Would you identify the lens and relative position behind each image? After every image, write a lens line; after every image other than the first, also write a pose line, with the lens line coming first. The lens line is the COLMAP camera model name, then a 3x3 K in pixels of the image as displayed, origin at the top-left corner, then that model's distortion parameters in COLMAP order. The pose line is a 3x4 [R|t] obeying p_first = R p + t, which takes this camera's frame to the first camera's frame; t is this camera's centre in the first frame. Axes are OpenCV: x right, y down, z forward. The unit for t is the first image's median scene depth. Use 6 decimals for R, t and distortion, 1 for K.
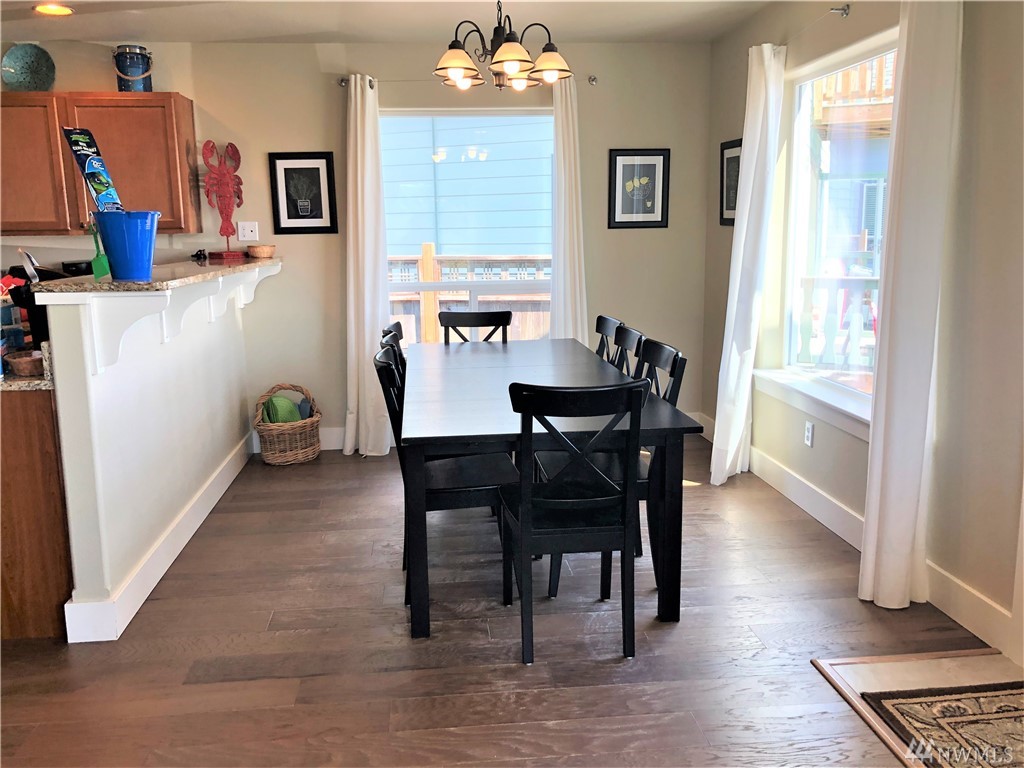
lens RADIAL K [[847.7, 0, 498.4], [0, 847.7, 377.4], [0, 0, 1]] dist [0.022257, -0.014204]
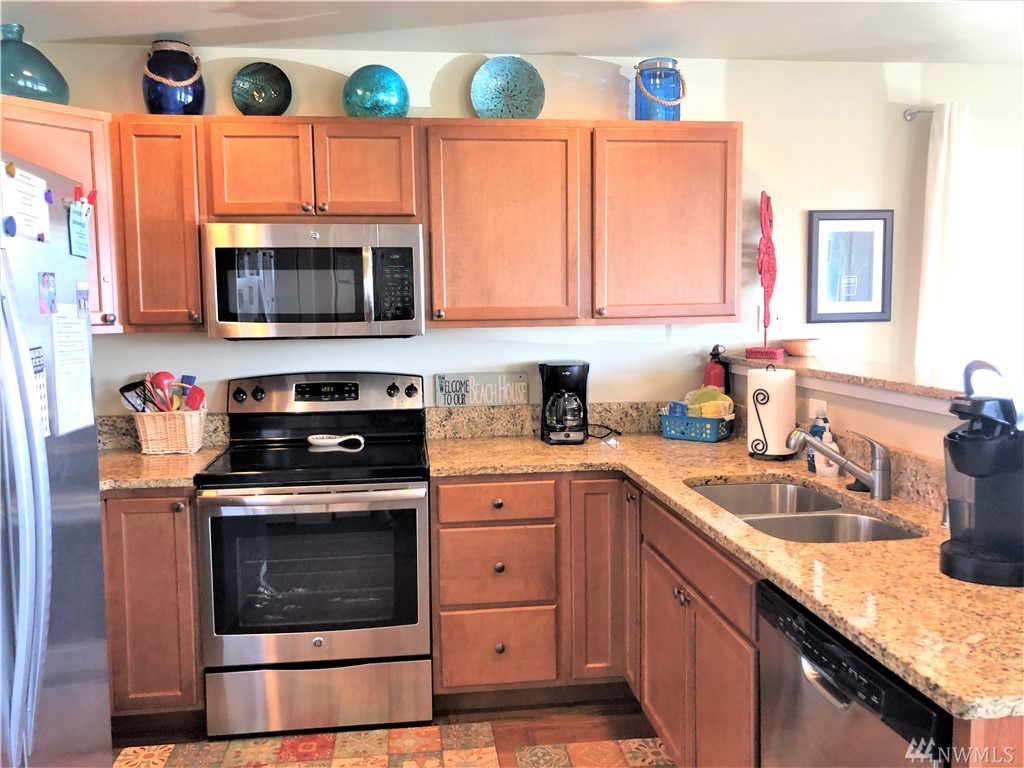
lens RADIAL K [[847.7, 0, 498.4], [0, 847.7, 377.4], [0, 0, 1]] dist [0.022257, -0.014204]
pose [[0.999603, 0.002351, 0.028078, -0.579187], [0.000200, 0.995897, -0.090499, -0.063079], [-0.028175, 0.090469, 0.995501, 0.324284]]
